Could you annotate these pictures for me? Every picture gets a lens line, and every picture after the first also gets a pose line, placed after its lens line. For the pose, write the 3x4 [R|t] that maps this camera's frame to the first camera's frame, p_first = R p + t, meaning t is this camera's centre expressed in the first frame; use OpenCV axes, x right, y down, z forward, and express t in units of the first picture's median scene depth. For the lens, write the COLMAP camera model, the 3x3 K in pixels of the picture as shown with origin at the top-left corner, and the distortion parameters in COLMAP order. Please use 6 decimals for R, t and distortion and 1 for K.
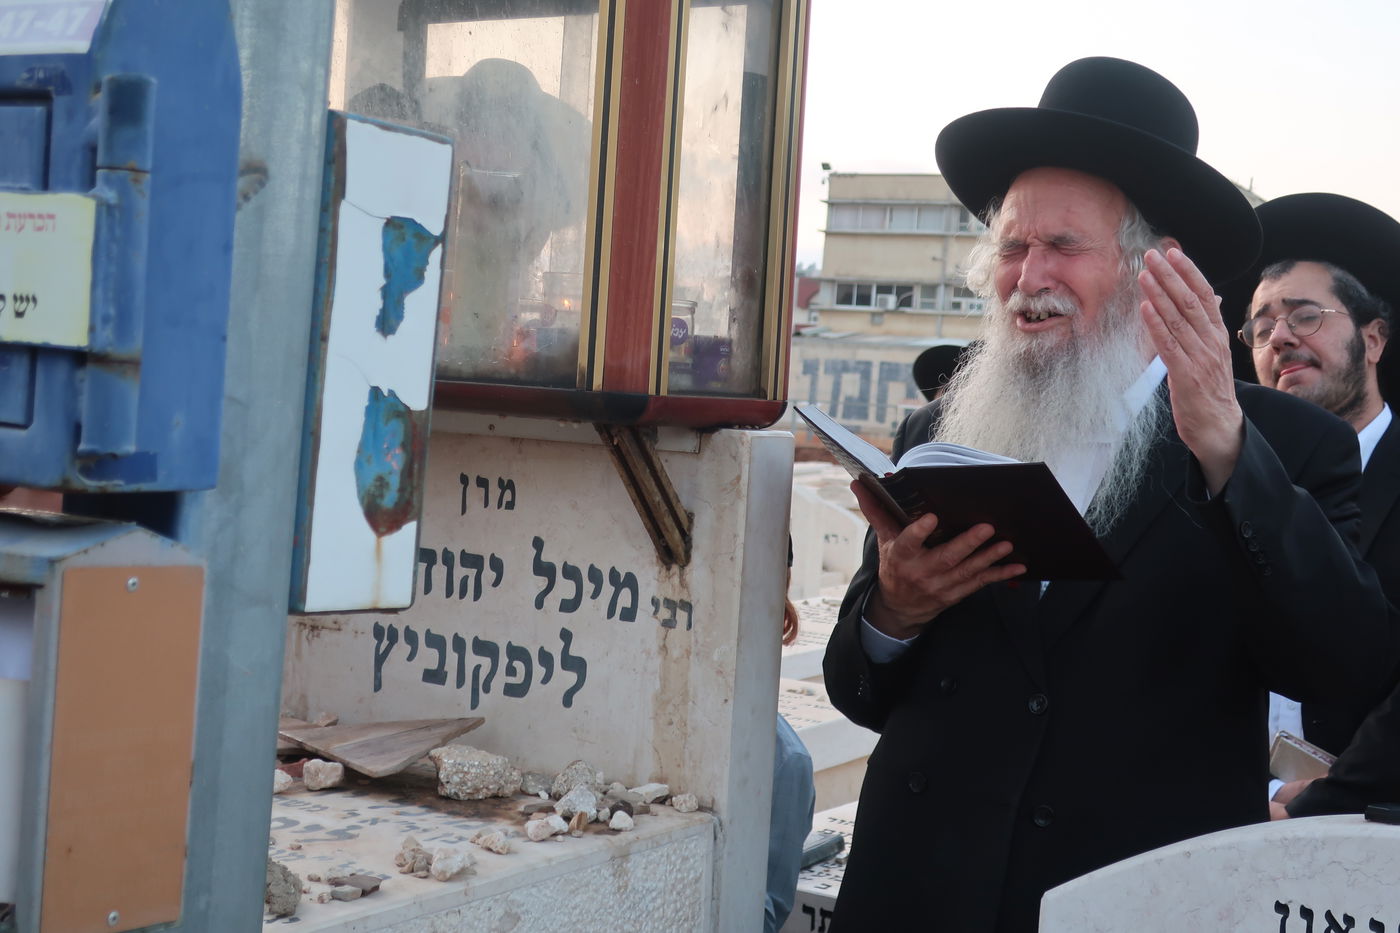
lens RADIAL K [[2121.9, 0, 688.7], [0, 2121.9, 469.6], [0, 0, 1]] dist [-0.024758, 0.000000]
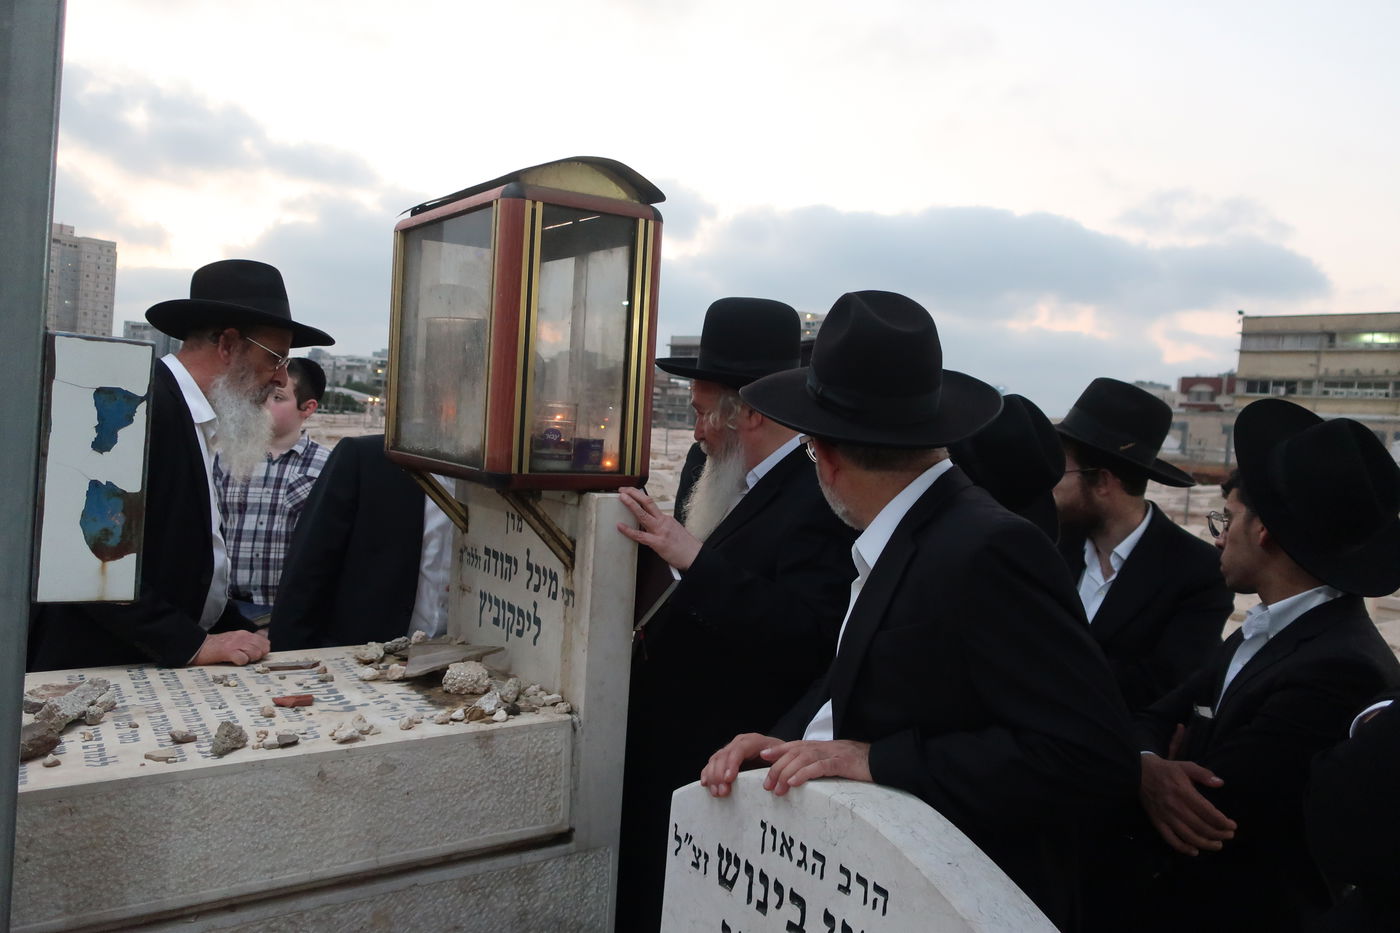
lens RADIAL K [[1106.0, 0, 694.5], [0, 1106.0, 460.6], [0, 0, 1]] dist [-0.008148, 0.018277]
pose [[0.918525, 0.012216, -0.395173, 0.477219], [-0.019803, 0.999689, -0.015126, -0.034964], [0.394866, 0.021720, 0.918482, 0.220096]]
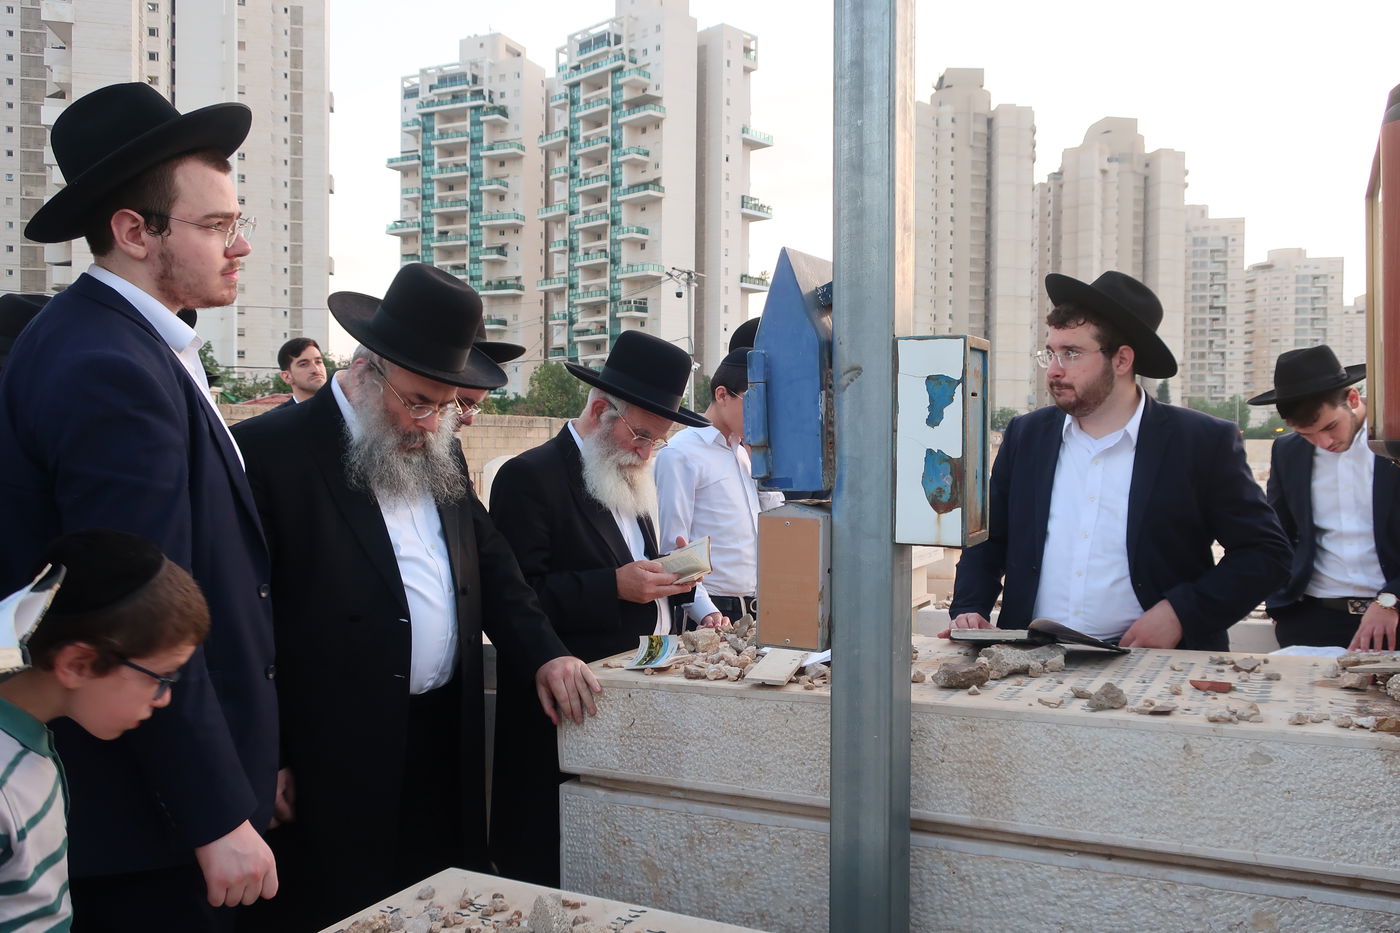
lens RADIAL K [[1106.0, 0, 691.2], [0, 1106.0, 453.3], [0, 0, 1]] dist [-0.008148, 0.018277]
pose [[0.087525, -0.056156, -0.994578, 0.703279], [-0.020674, 0.998092, -0.058174, 0.028212], [0.995948, 0.025654, 0.086197, 0.427288]]
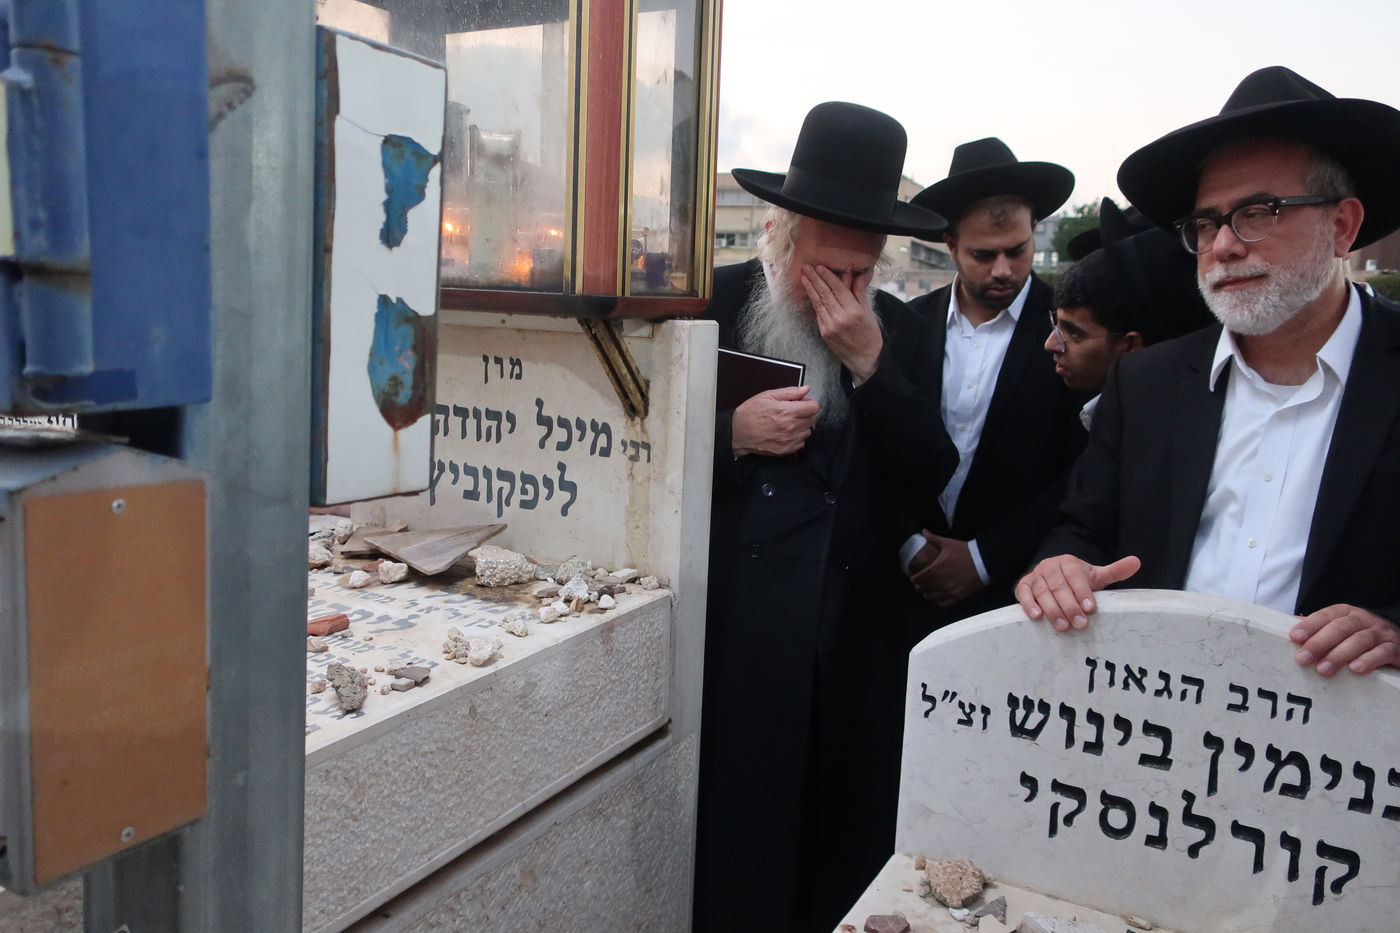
lens RADIAL K [[1106.0, 0, 697.5], [0, 1106.0, 464.0], [0, 0, 1]] dist [-0.008148, 0.018277]
pose [[0.997208, -0.031131, 0.067874, -0.018610], [0.022989, 0.992795, 0.117596, -0.010679], [-0.071046, -0.115708, 0.990739, 0.278952]]
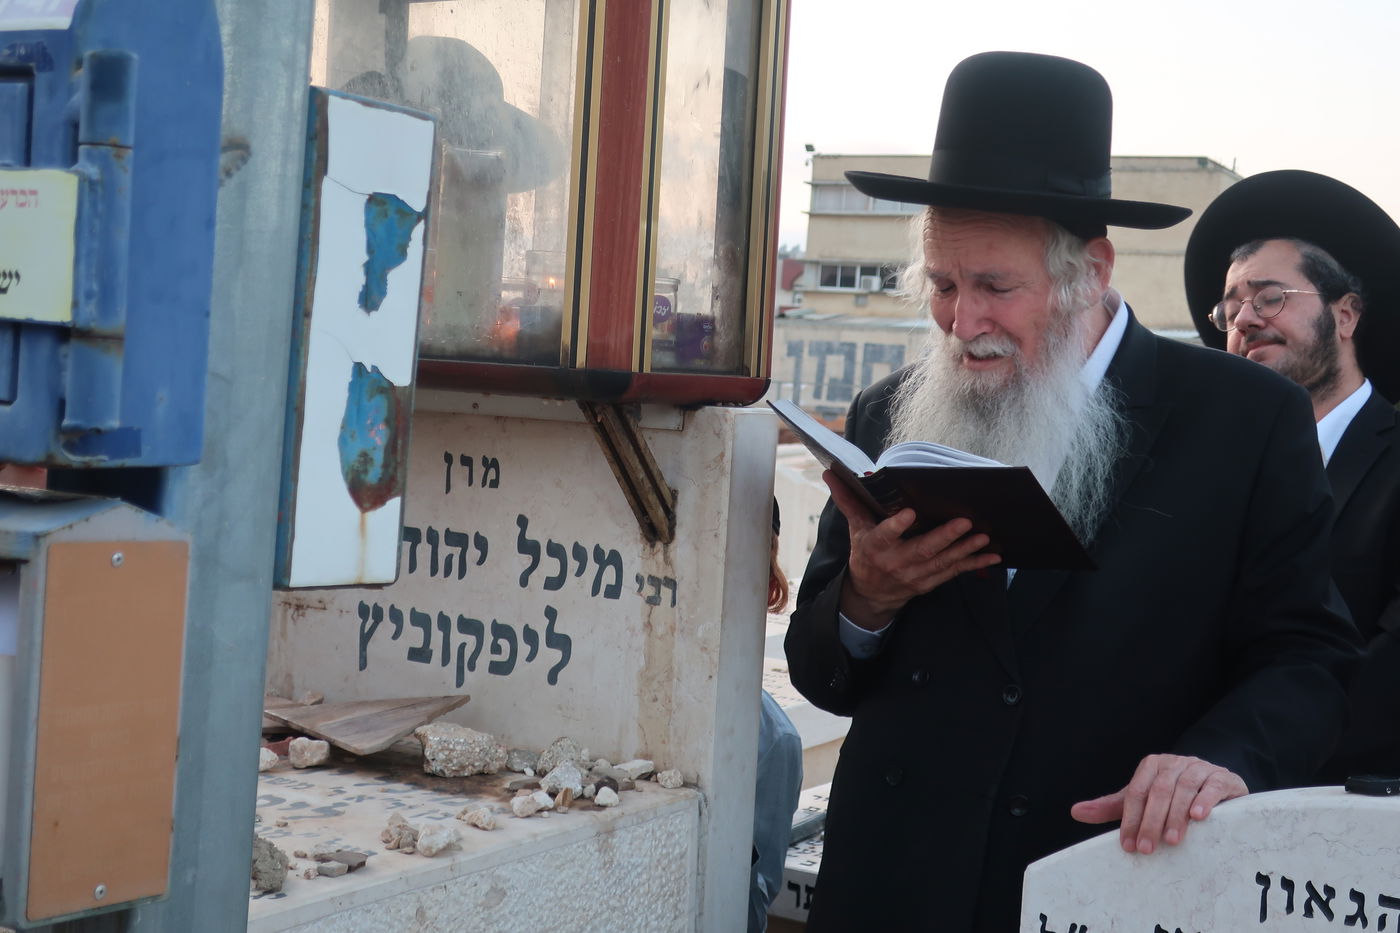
lens RADIAL K [[2121.9, 0, 687.8], [0, 2121.9, 473.0], [0, 0, 1]] dist [-0.024758, 0.000000]
pose [[0.999969, -0.004162, 0.006706, 0.000628], [0.004096, 0.999942, 0.009919, 0.002513], [-0.006747, -0.009892, 0.999928, -0.002737]]
